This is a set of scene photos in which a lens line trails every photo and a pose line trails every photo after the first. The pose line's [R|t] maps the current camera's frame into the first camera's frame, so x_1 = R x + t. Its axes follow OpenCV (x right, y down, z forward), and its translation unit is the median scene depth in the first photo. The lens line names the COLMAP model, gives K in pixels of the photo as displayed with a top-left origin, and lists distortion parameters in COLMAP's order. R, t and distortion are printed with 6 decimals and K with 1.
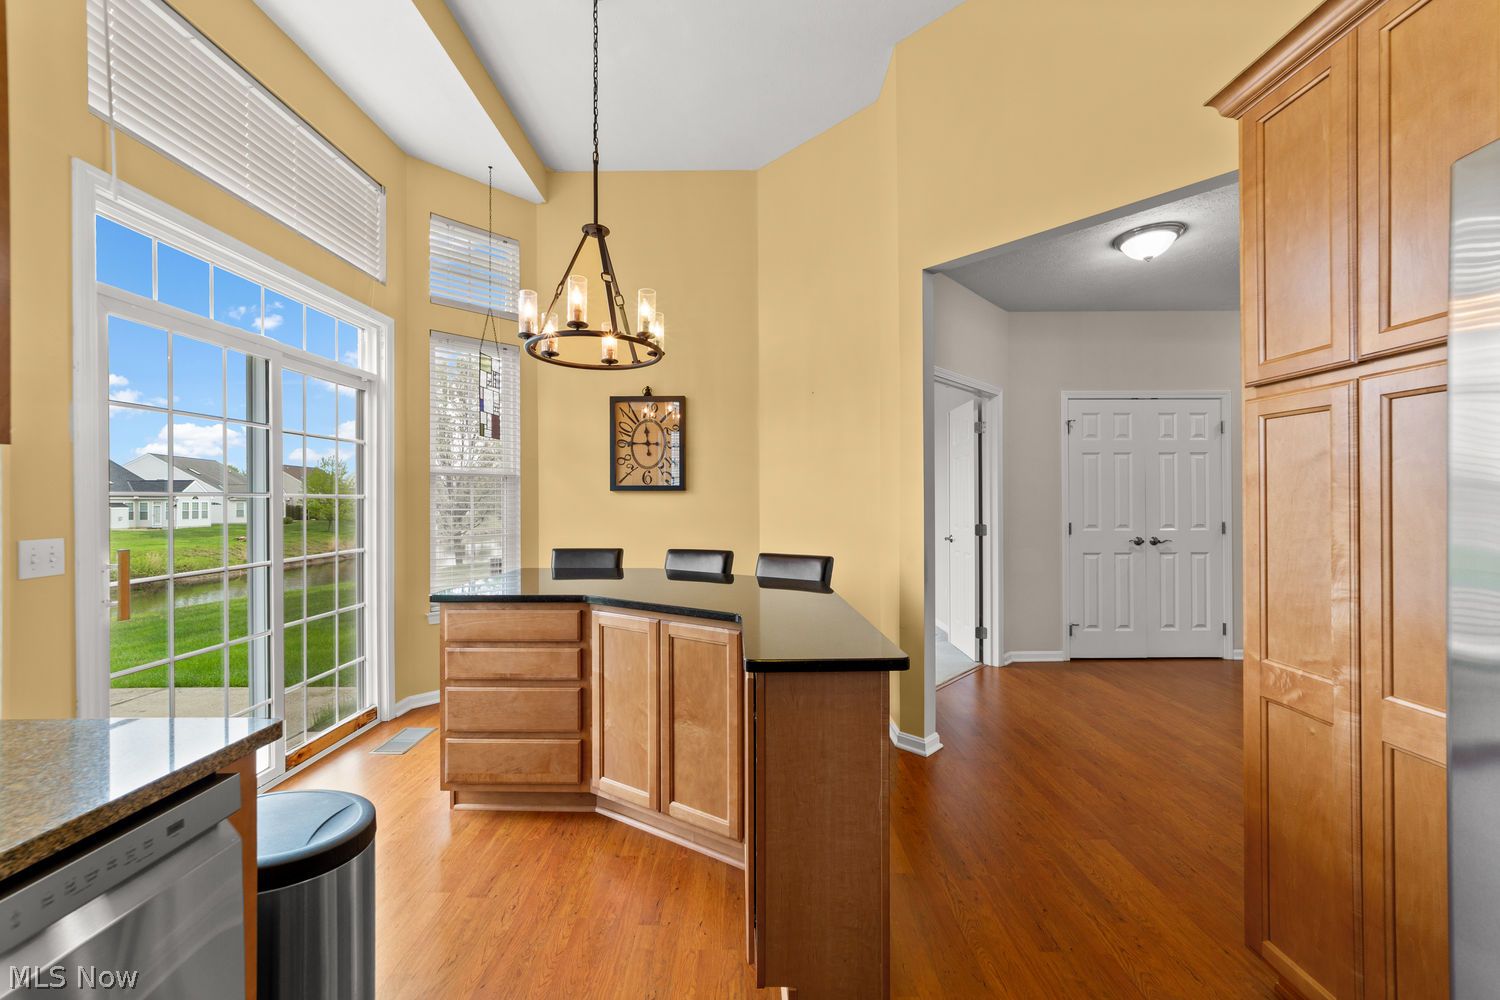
lens RADIAL K [[582.6, 0, 751.3], [0, 582.6, 509.0], [0, 0, 1]] dist [-0.010186, 0.004273]
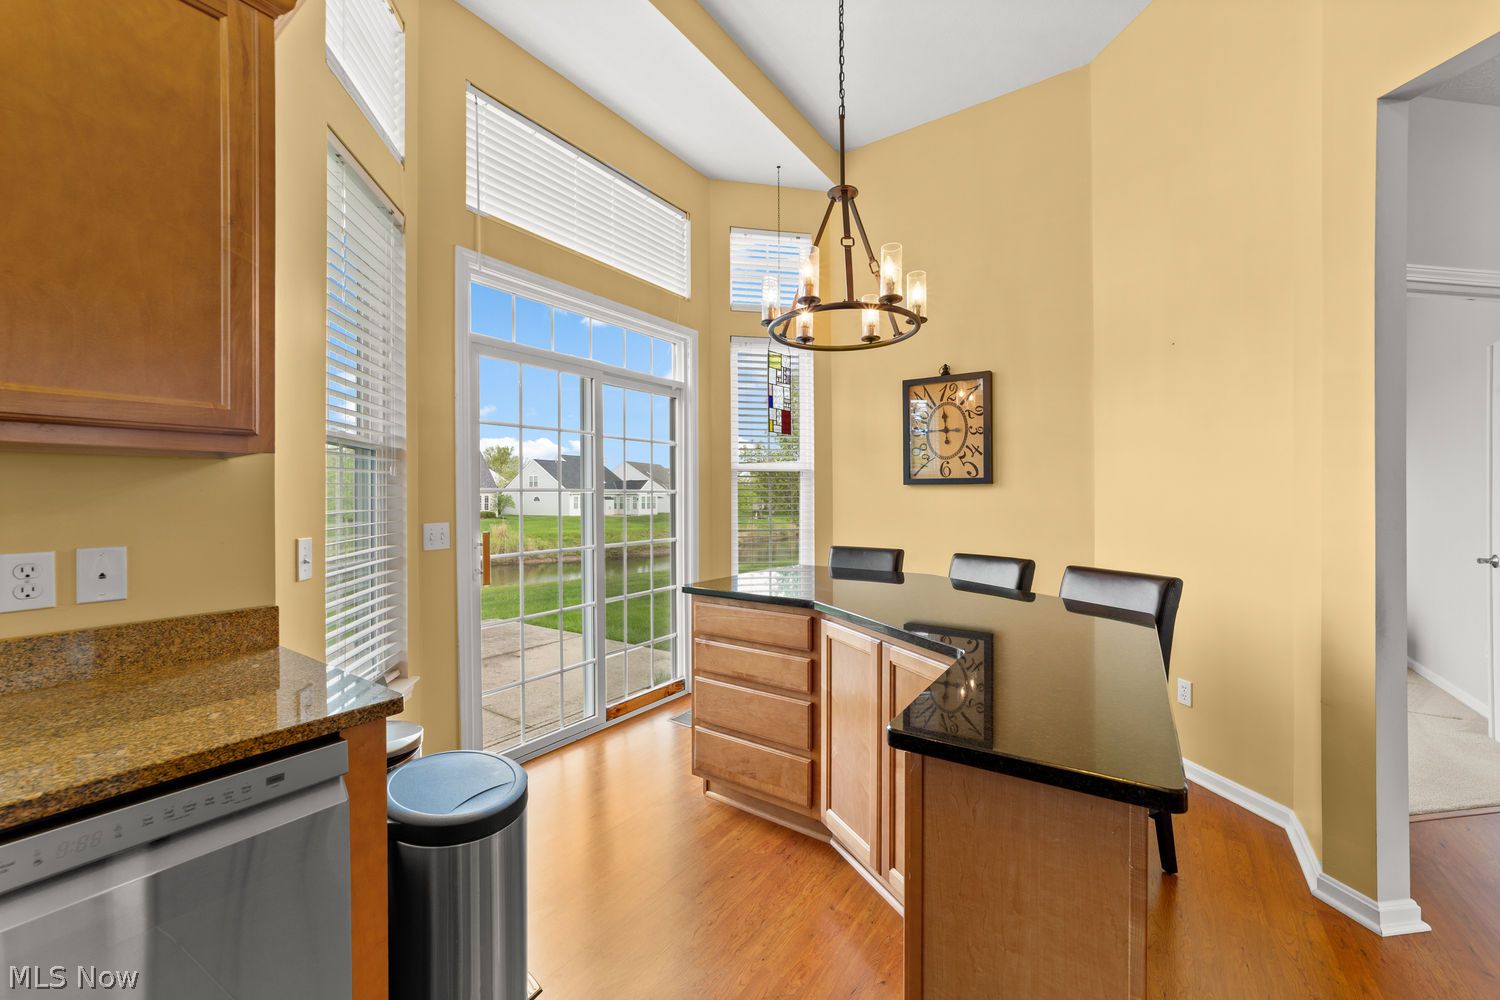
lens RADIAL K [[588.9, 0, 745.6], [0, 588.9, 503.8], [0, 0, 1]] dist [-0.015841, 0.008684]
pose [[0.819761, 0.008853, -0.572637, 0.111344], [-0.009151, 0.999955, 0.002358, -0.002158], [0.572632, 0.003307, 0.819806, 0.150102]]
